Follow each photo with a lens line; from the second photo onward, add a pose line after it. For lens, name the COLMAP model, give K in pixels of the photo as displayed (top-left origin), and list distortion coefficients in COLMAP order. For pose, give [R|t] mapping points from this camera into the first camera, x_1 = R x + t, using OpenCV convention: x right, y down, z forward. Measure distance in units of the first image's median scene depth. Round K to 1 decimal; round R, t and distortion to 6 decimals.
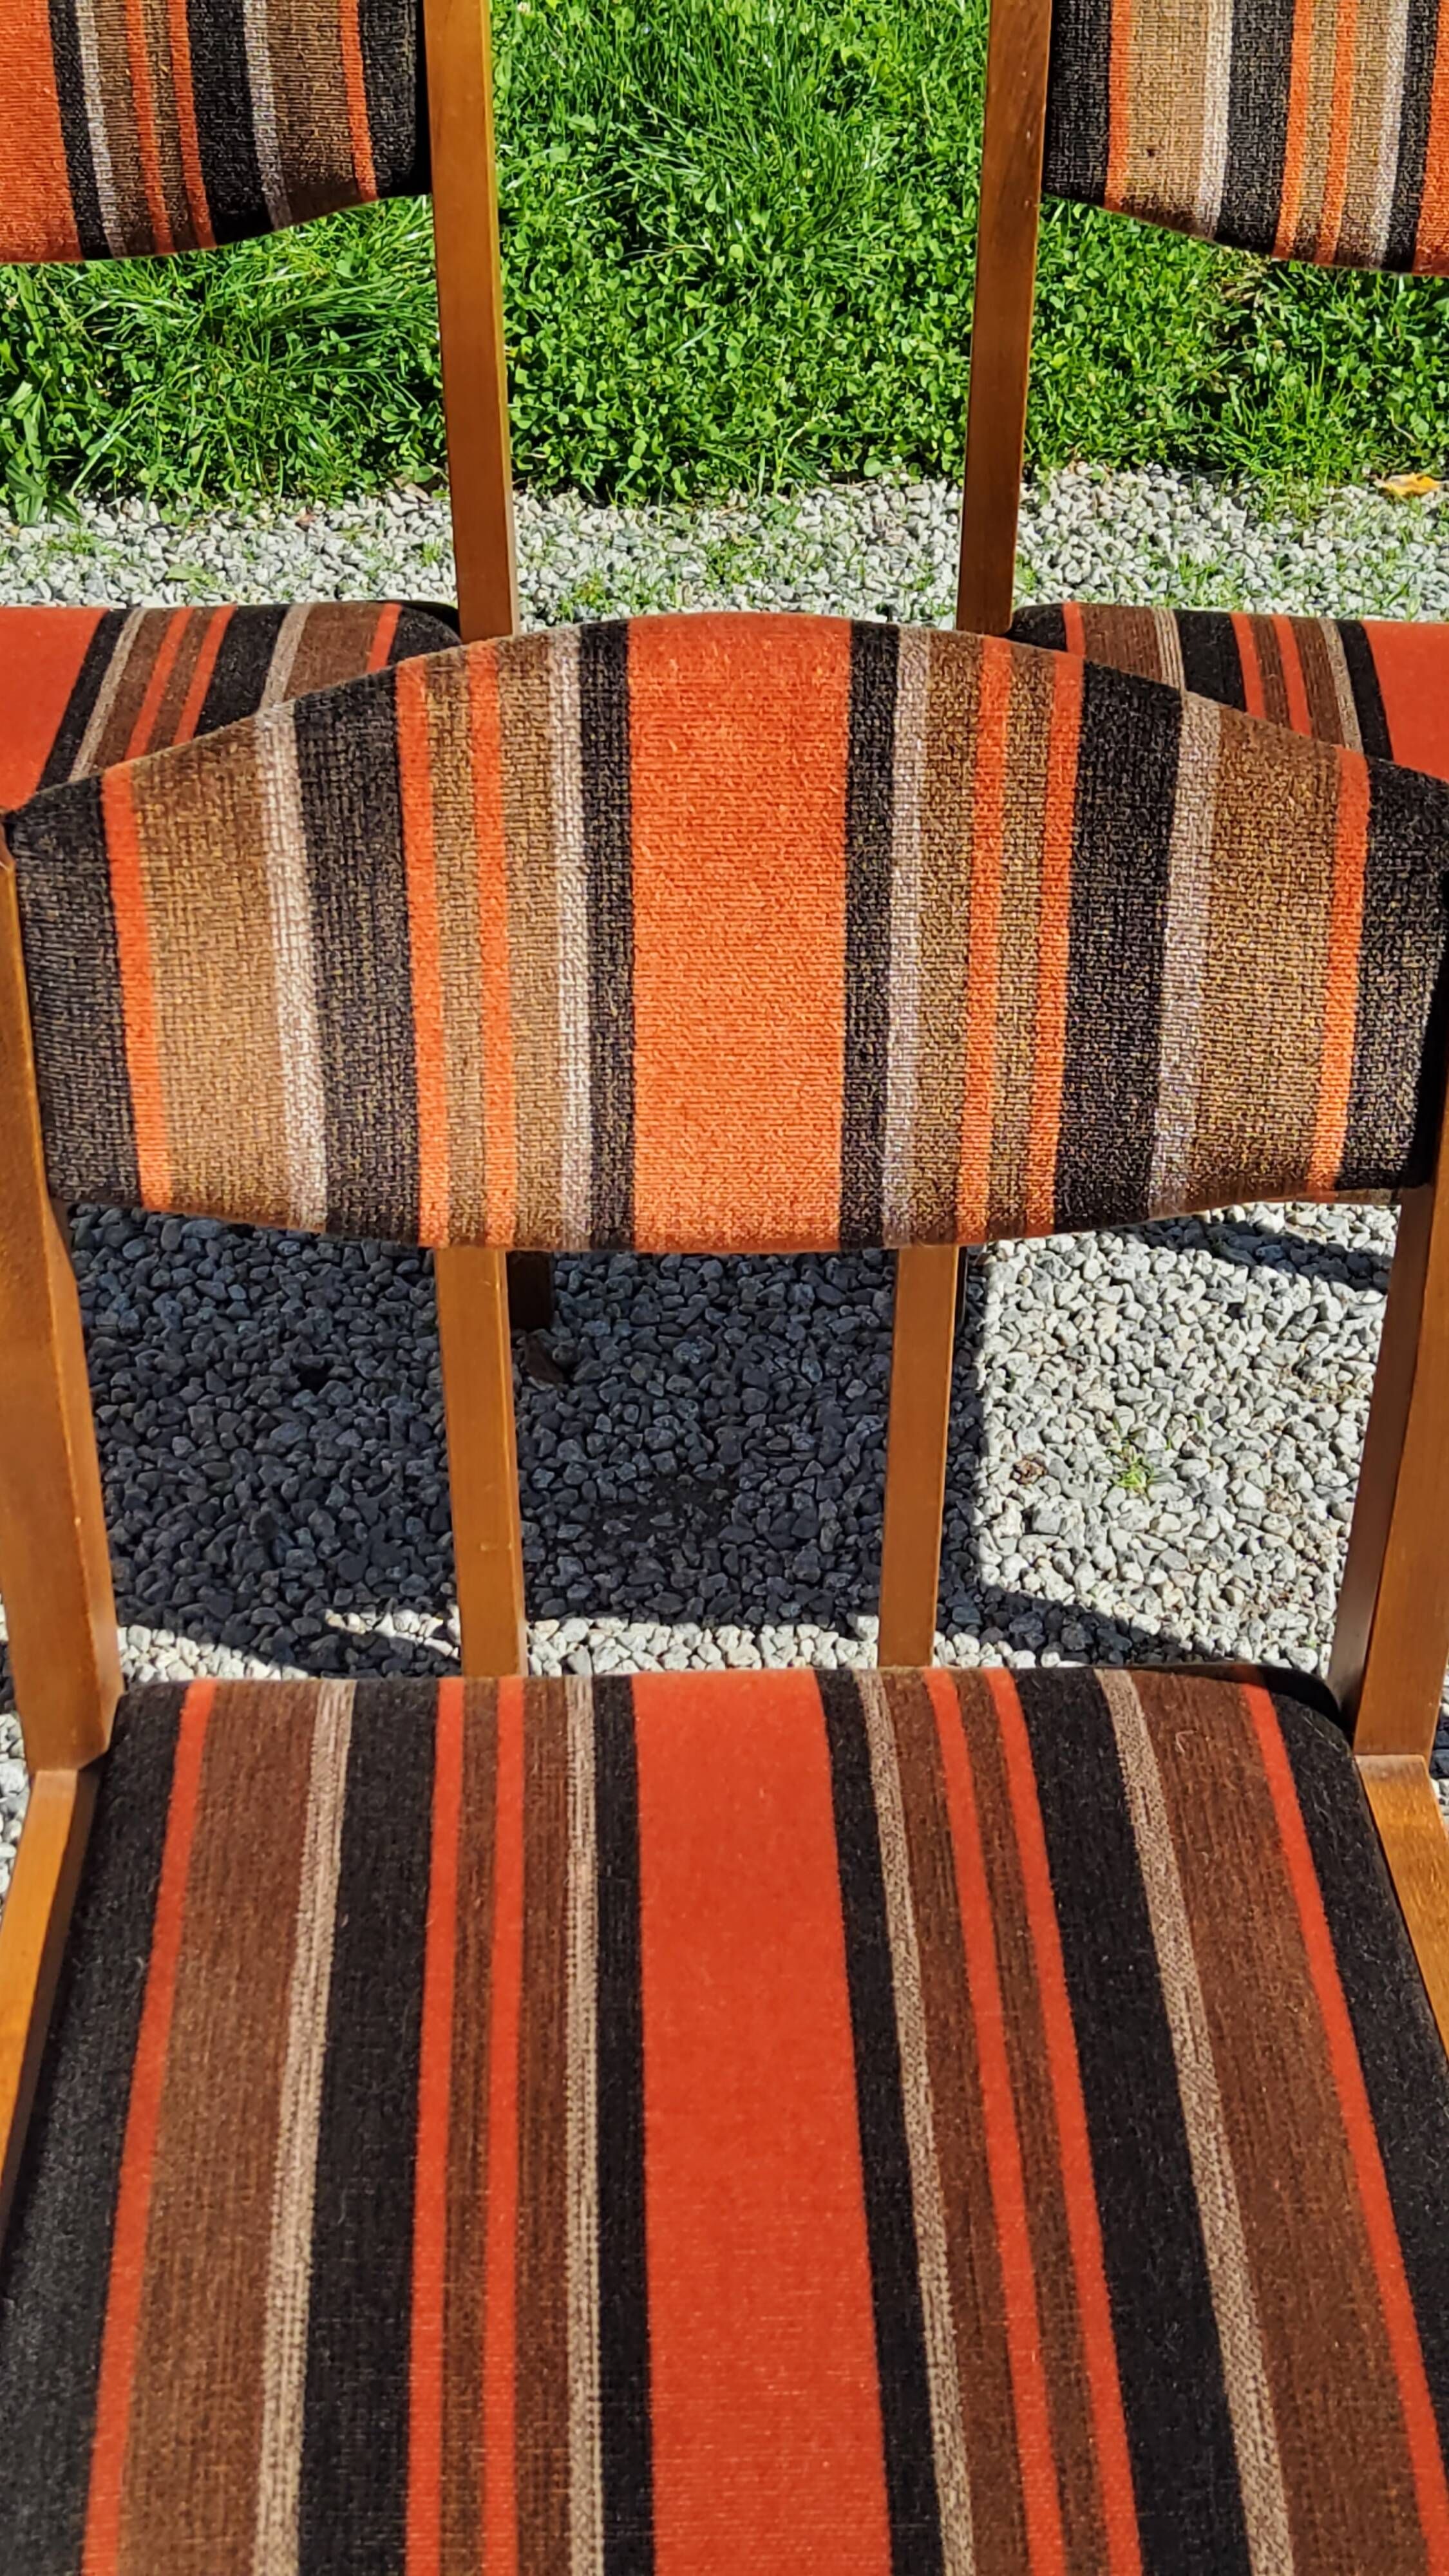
lens RADIAL K [[3867.2, 0, 768.3], [0, 3867.2, 1294.6], [0, 0, 1]] dist [0.094471, 0.000000]
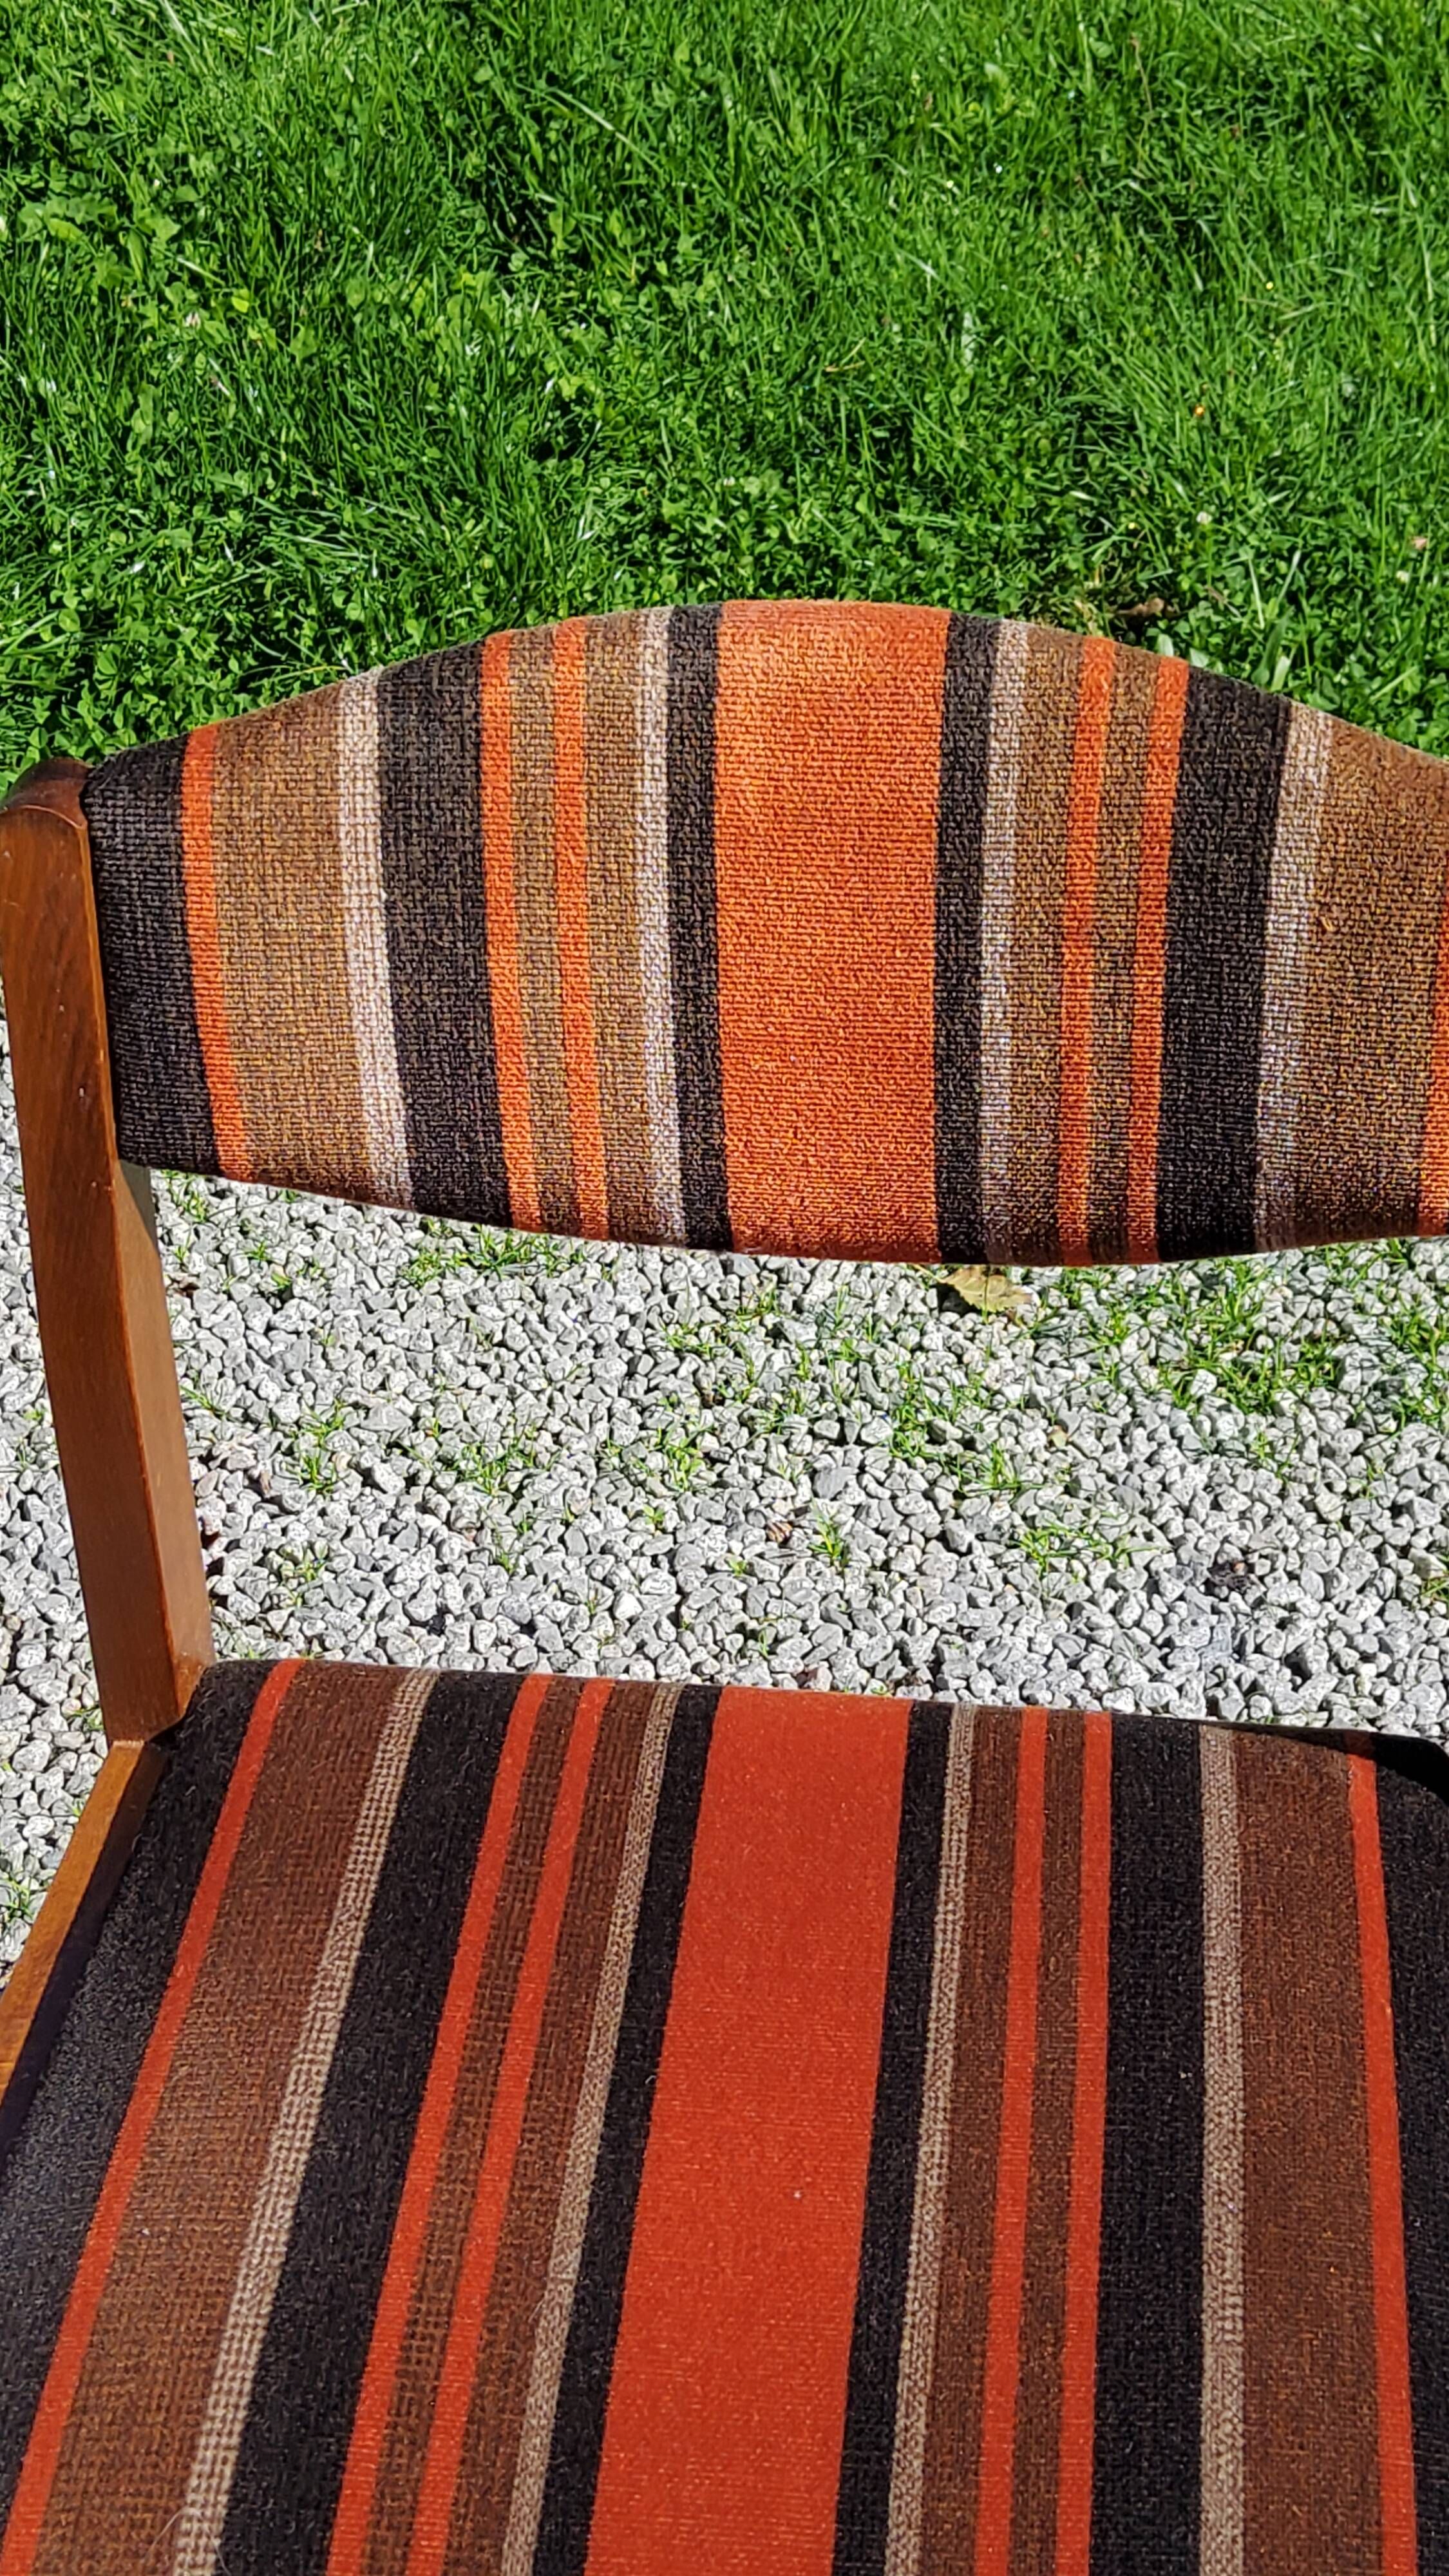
lens RADIAL K [[3867.2, 0, 759.7], [0, 3867.2, 1238.3], [0, 0, 1]] dist [0.094471, 0.000000]
pose [[0.998305, 0.009838, -0.057366, 0.126475], [-0.010007, 0.999946, -0.002658, -0.161661], [0.057337, 0.003227, 0.998350, 0.222580]]
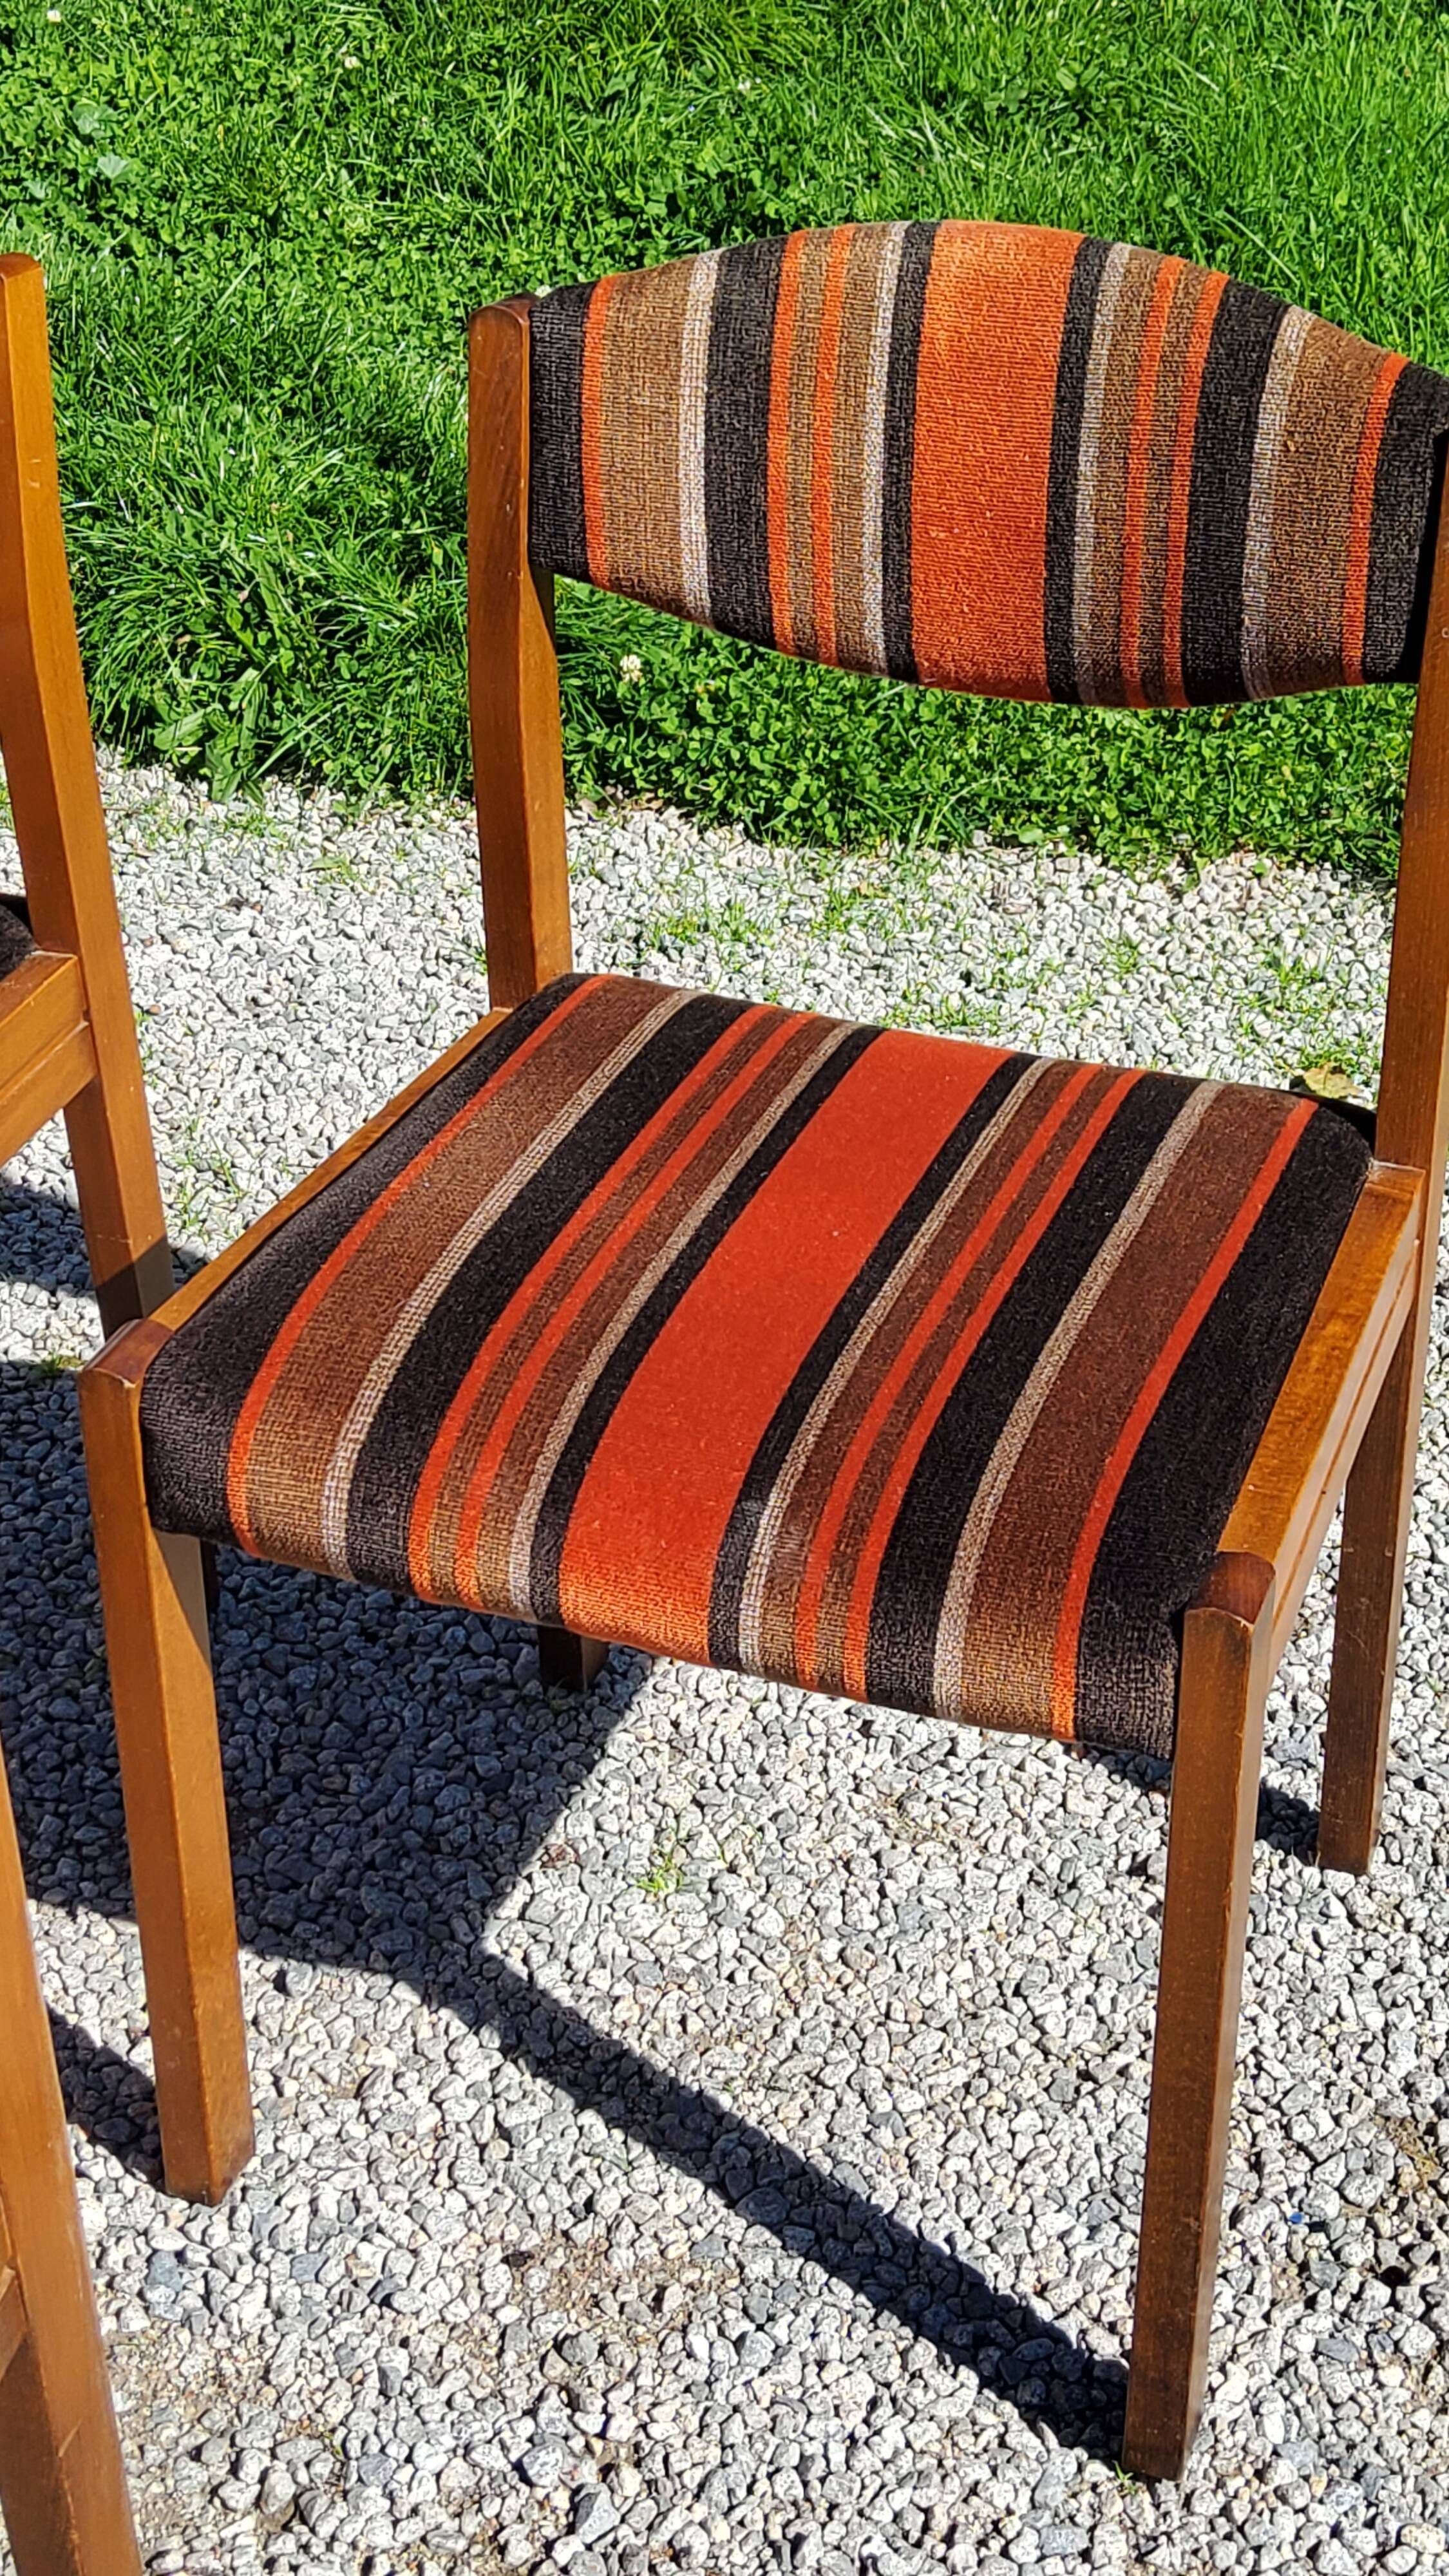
lens RADIAL K [[3867.2, 0, 777.5], [0, 3867.2, 1289.8], [0, 0, 1]] dist [0.094471, 0.000000]
pose [[0.955333, 0.140293, -0.260108, 0.247457], [-0.160915, 0.985164, -0.059651, -0.031317], [0.247881, 0.098842, 0.963735, 0.049170]]
